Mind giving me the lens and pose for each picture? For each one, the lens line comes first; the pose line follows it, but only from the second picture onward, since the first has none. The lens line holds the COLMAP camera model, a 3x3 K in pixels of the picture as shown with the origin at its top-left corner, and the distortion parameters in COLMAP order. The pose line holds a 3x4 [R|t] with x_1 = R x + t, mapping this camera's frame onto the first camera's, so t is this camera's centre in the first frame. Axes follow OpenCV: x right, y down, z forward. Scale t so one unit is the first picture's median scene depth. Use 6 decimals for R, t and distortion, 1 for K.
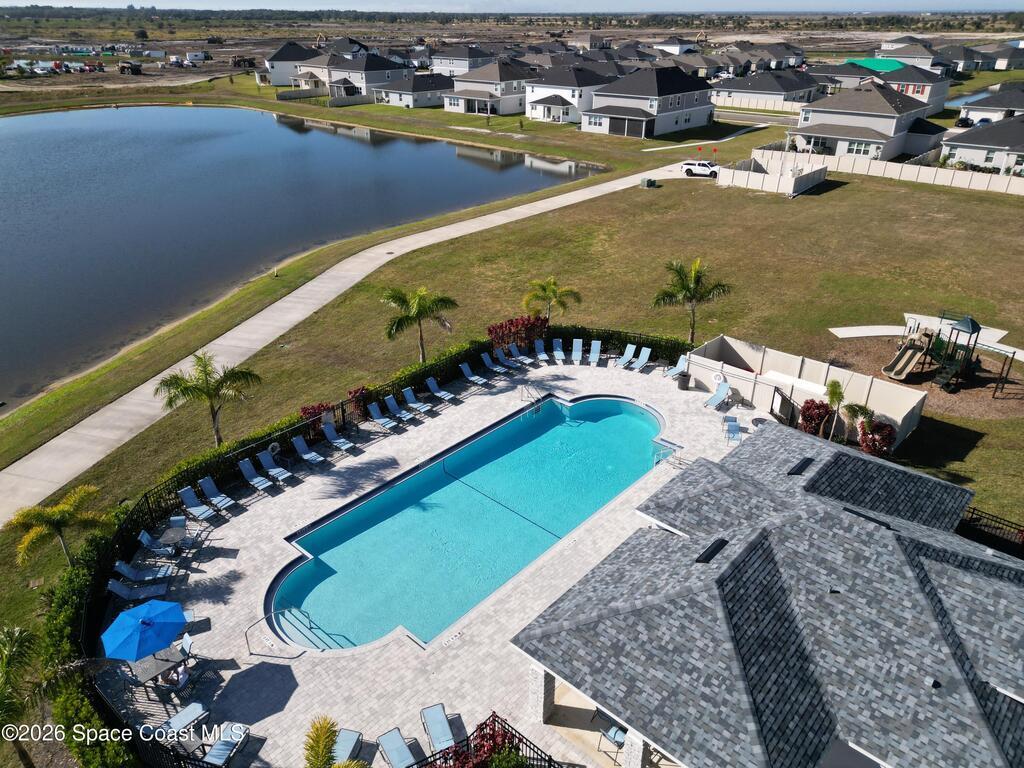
lens RADIAL K [[716.6, 0, 509.8], [0, 716.6, 391.1], [0, 0, 1]] dist [0.064752, -0.056730]
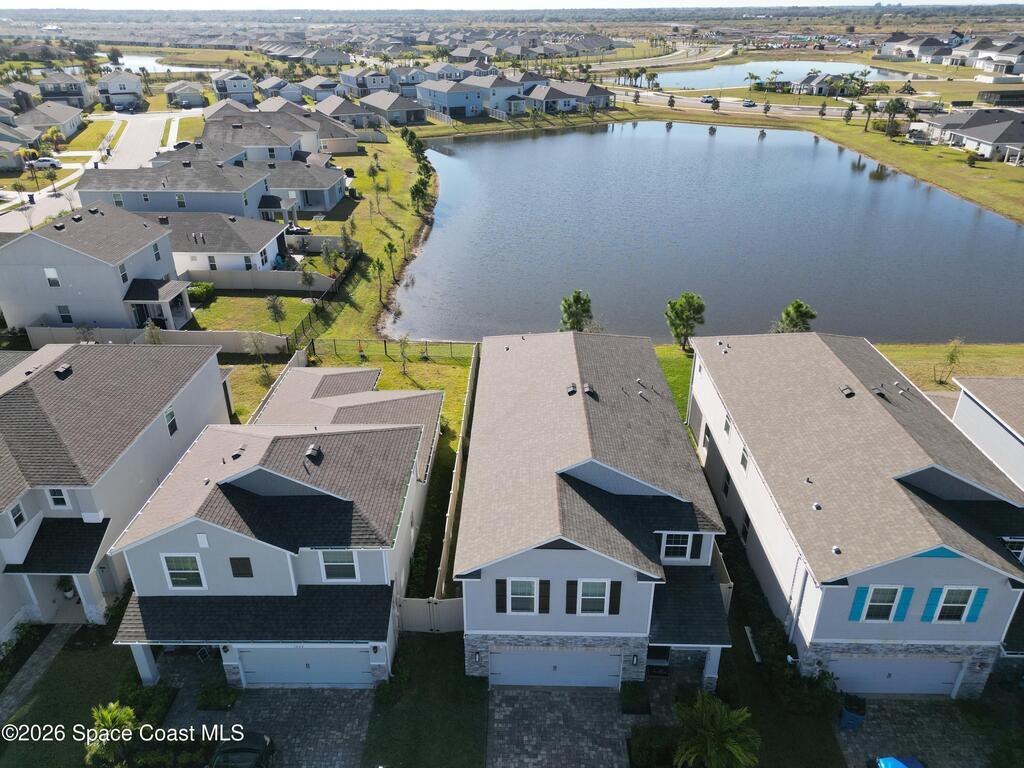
lens RADIAL K [[716.6, 0, 519.2], [0, 716.6, 384.3], [0, 0, 1]] dist [0.064752, -0.056730]
pose [[0.661972, 0.338454, -0.668761, 2.617342], [-0.340522, 0.930649, 0.133927, 1.916169], [0.667710, 0.139072, 0.731315, -3.875858]]
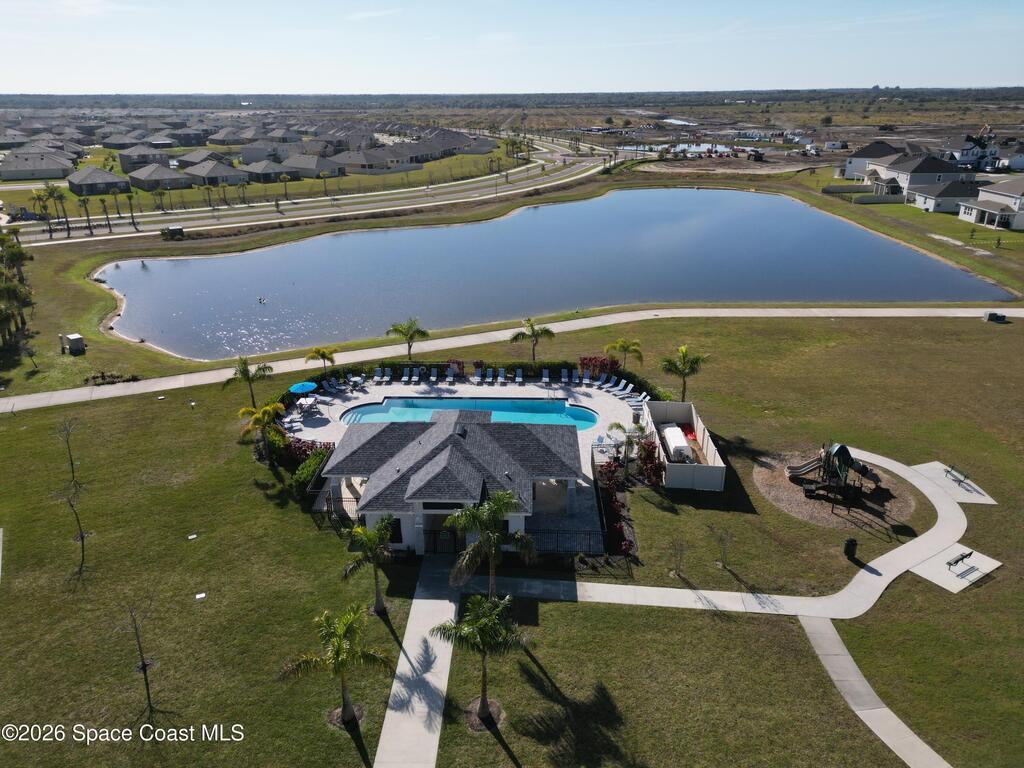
lens RADIAL K [[716.6, 0, 511.7], [0, 716.6, 382.3], [0, 0, 1]] dist [0.064752, -0.056730]
pose [[0.644056, 0.279319, -0.712160, 0.923967], [-0.348127, 0.935989, 0.052273, -0.058534], [0.681175, 0.214256, 0.700068, -0.200210]]
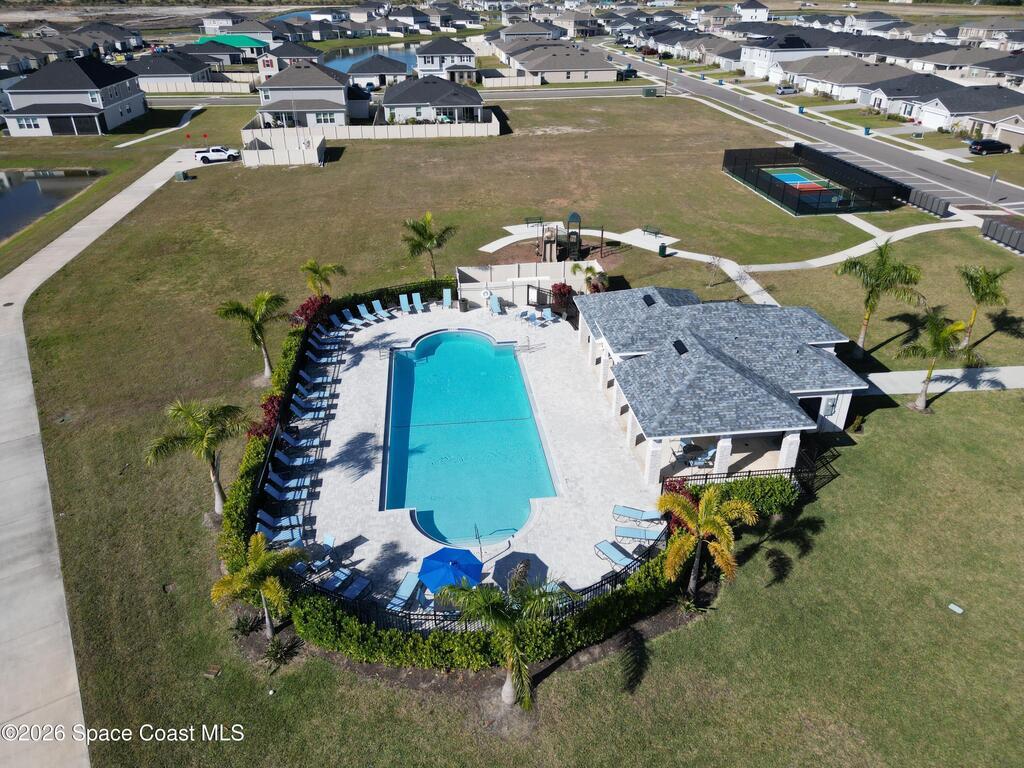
lens RADIAL K [[716.6, 0, 514.4], [0, 716.6, 384.3], [0, 0, 1]] dist [0.064752, -0.056730]
pose [[0.658309, -0.369407, 0.655872, -0.489607], [0.354990, 0.920683, 0.162249, -0.049108], [-0.663786, 0.126018, 0.737229, 0.008334]]
